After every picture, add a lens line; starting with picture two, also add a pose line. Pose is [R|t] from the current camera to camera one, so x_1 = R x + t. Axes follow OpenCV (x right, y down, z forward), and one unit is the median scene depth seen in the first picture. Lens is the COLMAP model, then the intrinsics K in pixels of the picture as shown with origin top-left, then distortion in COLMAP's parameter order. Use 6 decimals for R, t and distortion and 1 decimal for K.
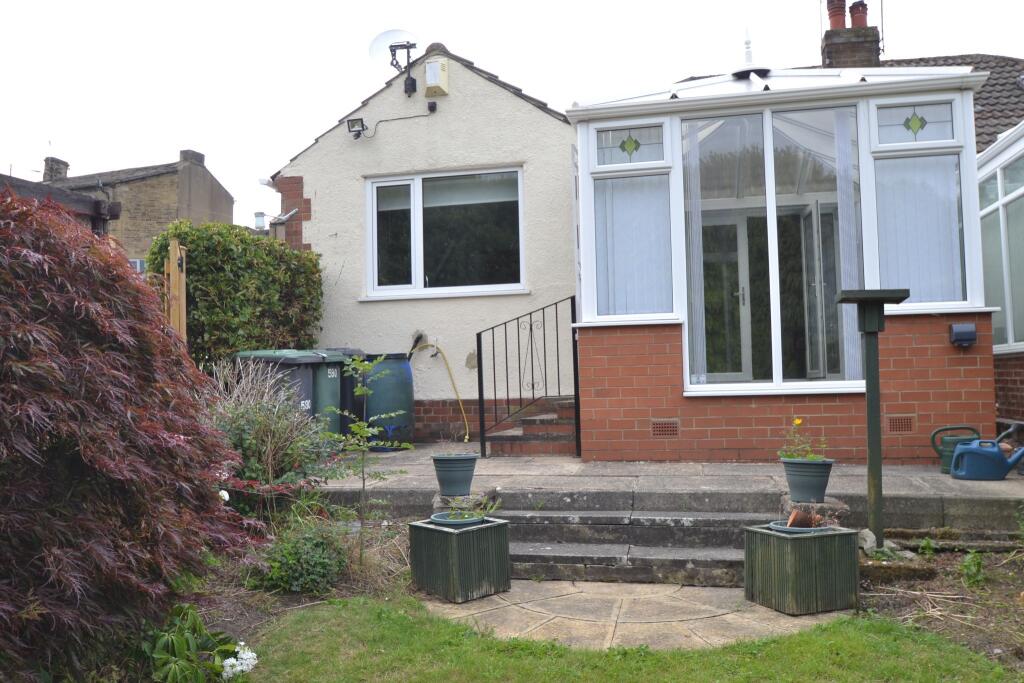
lens RADIAL K [[838.9, 0, 512.0], [0, 838.9, 341.5], [0, 0, 1]] dist [-0.033313, 0.000800]
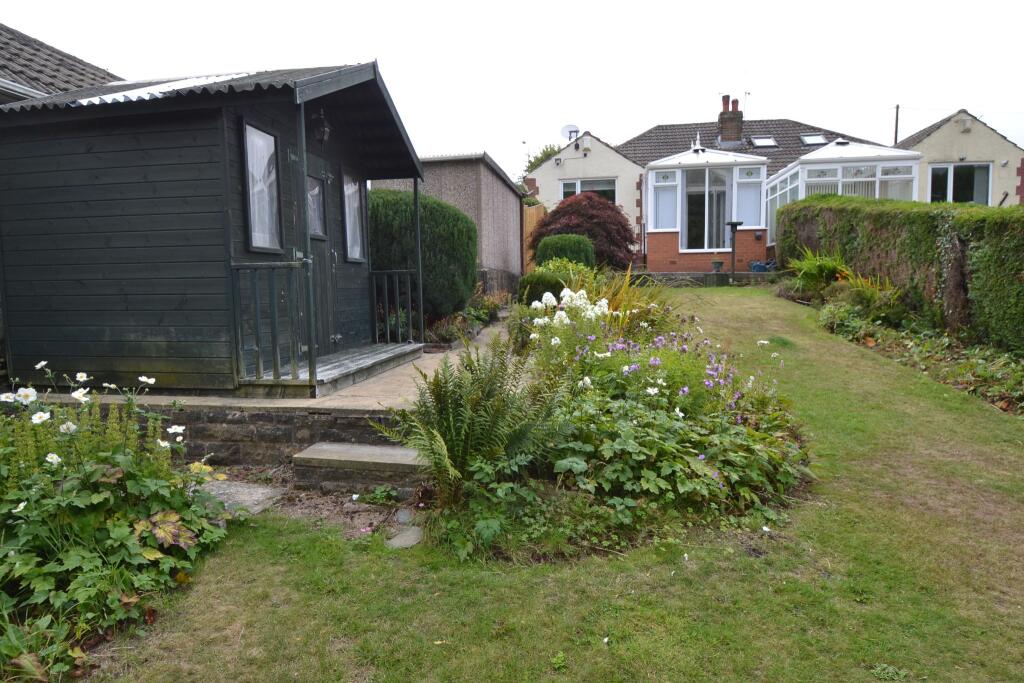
lens RADIAL K [[592.4, 0, 512.0], [0, 592.4, 341.5], [0, 0, 1]] dist [-0.000307, -0.018911]
pose [[0.998054, 0.004049, 0.062219, -0.474037], [-0.012272, 0.991126, 0.132356, 0.084321], [-0.061131, -0.132862, 0.989247, -1.068757]]
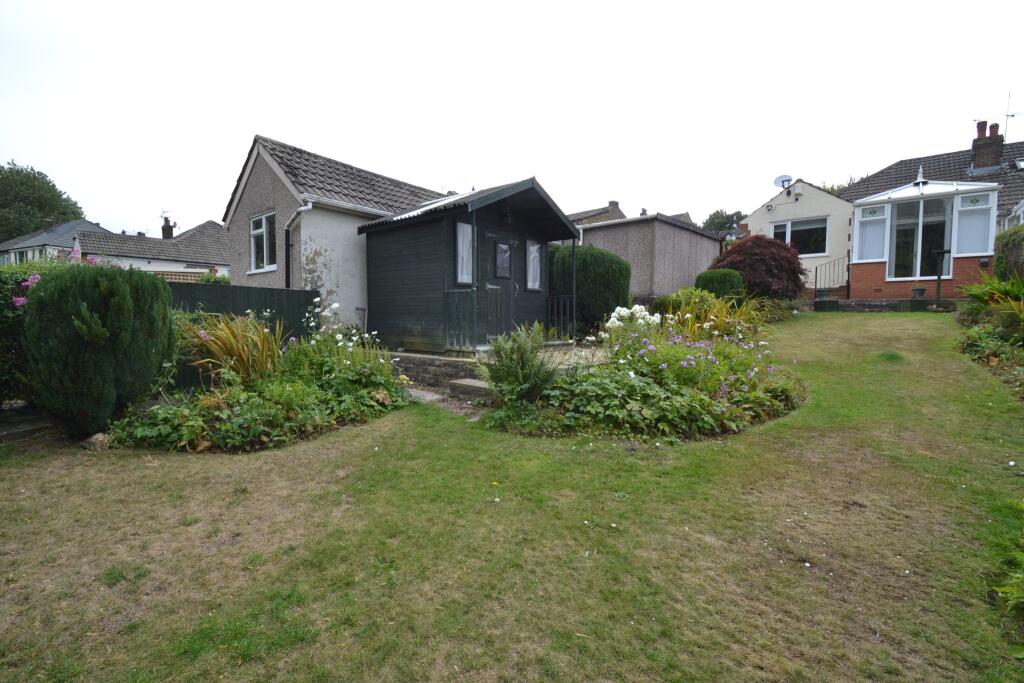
lens RADIAL K [[458.5, 0, 509.5], [0, 458.5, 345.7], [0, 0, 1]] dist [0.020104, -0.017231]
pose [[0.885753, 0.052775, -0.461147, -0.233775], [-0.001668, 0.993871, 0.110537, 0.093617], [0.464154, -0.097139, 0.880412, -1.196601]]
